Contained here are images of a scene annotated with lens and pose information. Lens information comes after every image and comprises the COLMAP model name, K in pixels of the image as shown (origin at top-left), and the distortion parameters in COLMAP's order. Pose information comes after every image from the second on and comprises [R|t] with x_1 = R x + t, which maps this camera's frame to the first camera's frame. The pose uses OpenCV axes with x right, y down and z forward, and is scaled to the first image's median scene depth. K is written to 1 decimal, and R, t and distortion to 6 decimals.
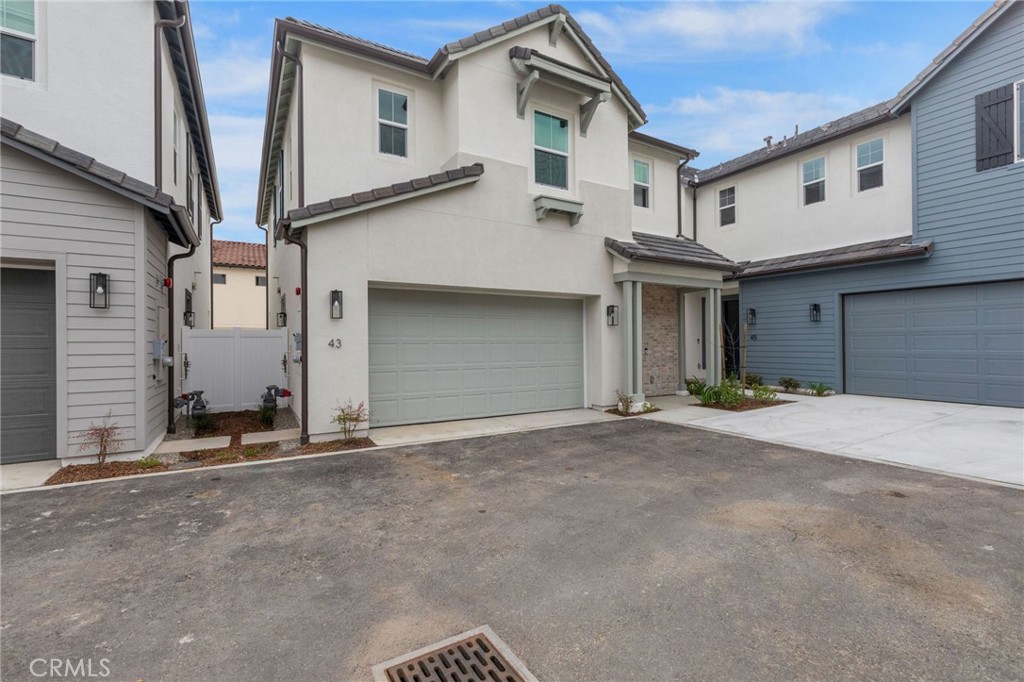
lens RADIAL K [[455.0, 0, 514.6], [0, 455.0, 340.3], [0, 0, 1]] dist [0.002194, -0.001682]
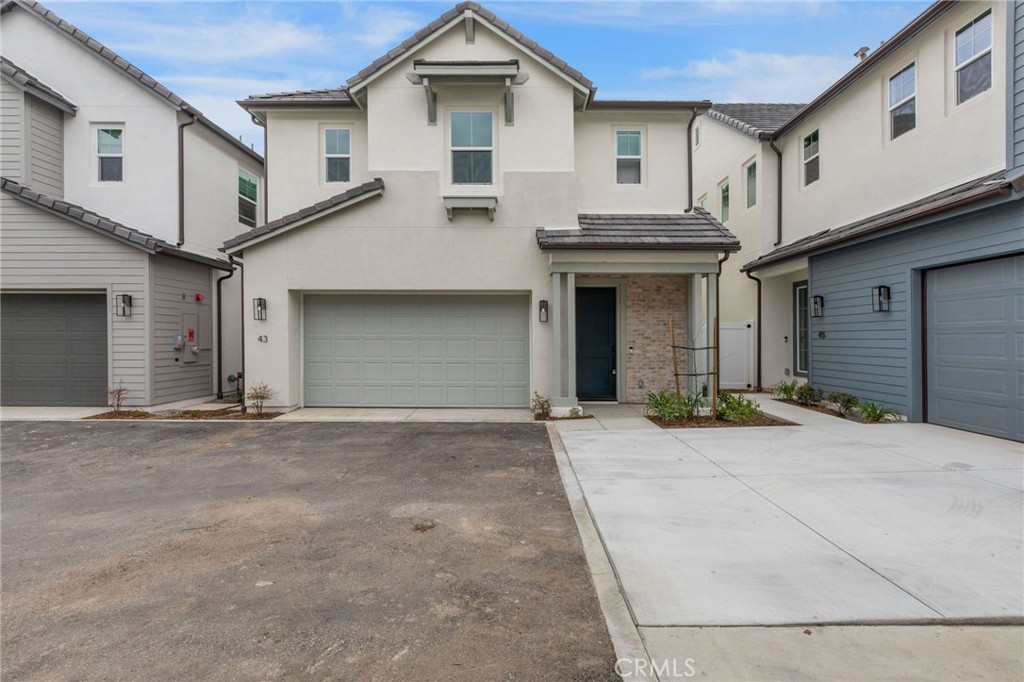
lens RADIAL K [[455.0, 0, 515.2], [0, 455.0, 340.1], [0, 0, 1]] dist [0.002194, -0.001682]
pose [[0.862305, 0.009879, -0.506293, 0.689867], [-0.004381, 0.999918, 0.012048, -0.006583], [0.506370, -0.008171, 0.862277, 0.183136]]
